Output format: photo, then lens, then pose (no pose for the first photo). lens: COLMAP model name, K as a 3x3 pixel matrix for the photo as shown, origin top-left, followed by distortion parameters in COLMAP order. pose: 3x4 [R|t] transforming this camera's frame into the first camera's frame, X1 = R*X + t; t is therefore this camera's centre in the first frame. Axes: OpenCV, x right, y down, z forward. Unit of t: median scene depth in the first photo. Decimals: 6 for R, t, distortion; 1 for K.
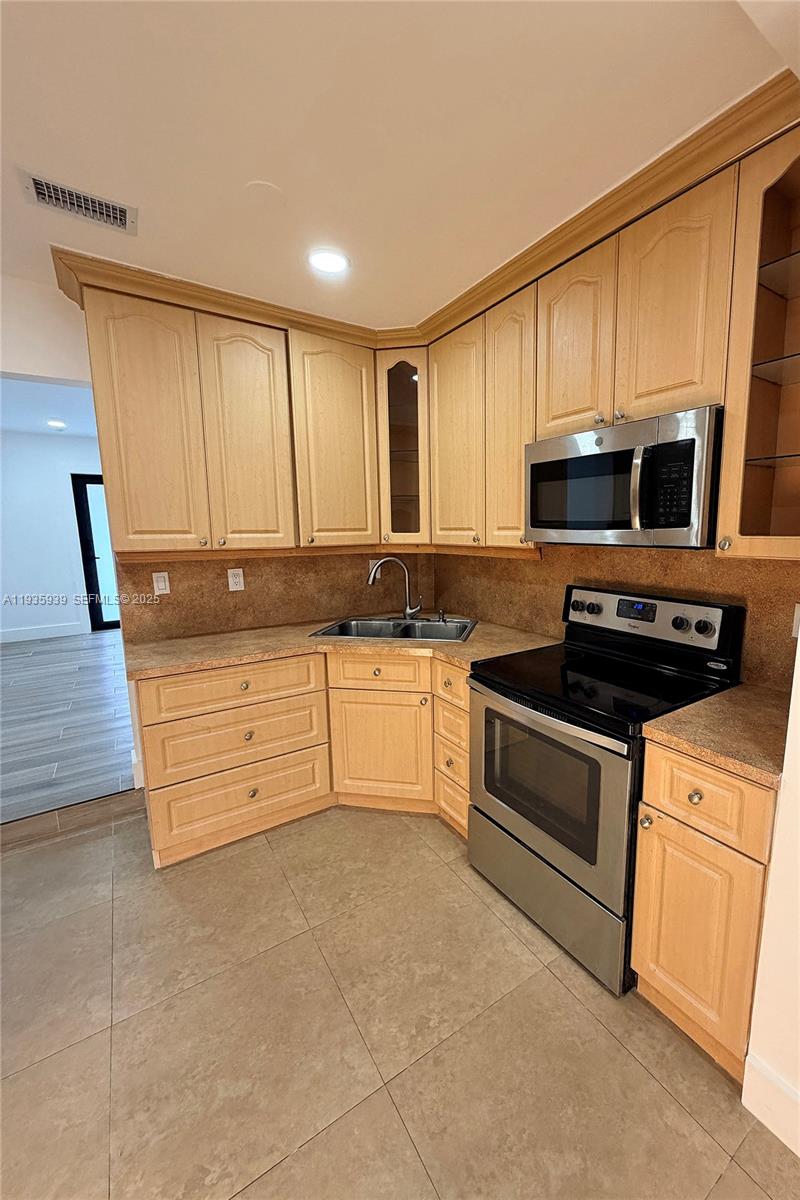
lens RADIAL K [[461.8, 0, 439.9], [0, 461.8, 657.8], [0, 0, 1]] dist [-0.000587, -0.000173]
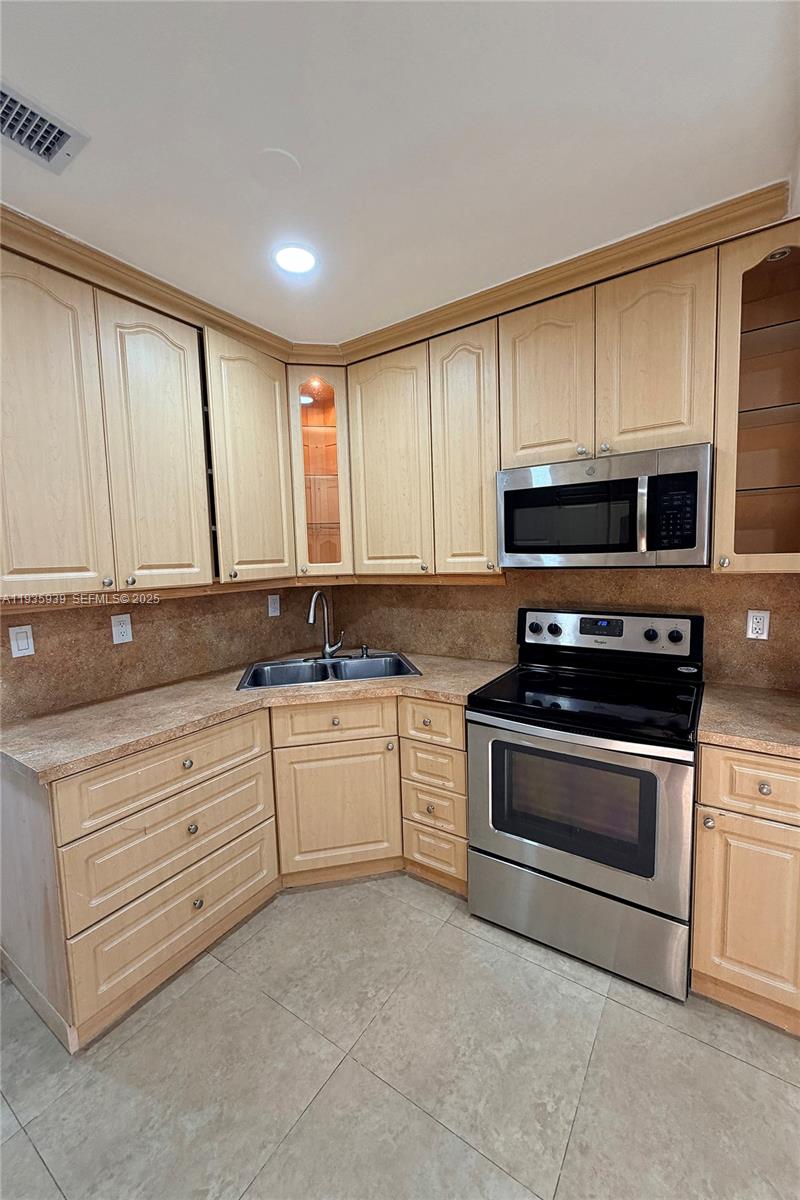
lens RADIAL K [[474.3, 0, 393.9], [0, 474.3, 657.1], [0, 0, 1]] dist [-0.000376, 0.000100]
pose [[0.930853, -0.097324, 0.352194, -0.363352], [0.121848, 0.991383, -0.048093, -0.034577], [-0.344478, 0.087682, 0.934691, 0.127550]]
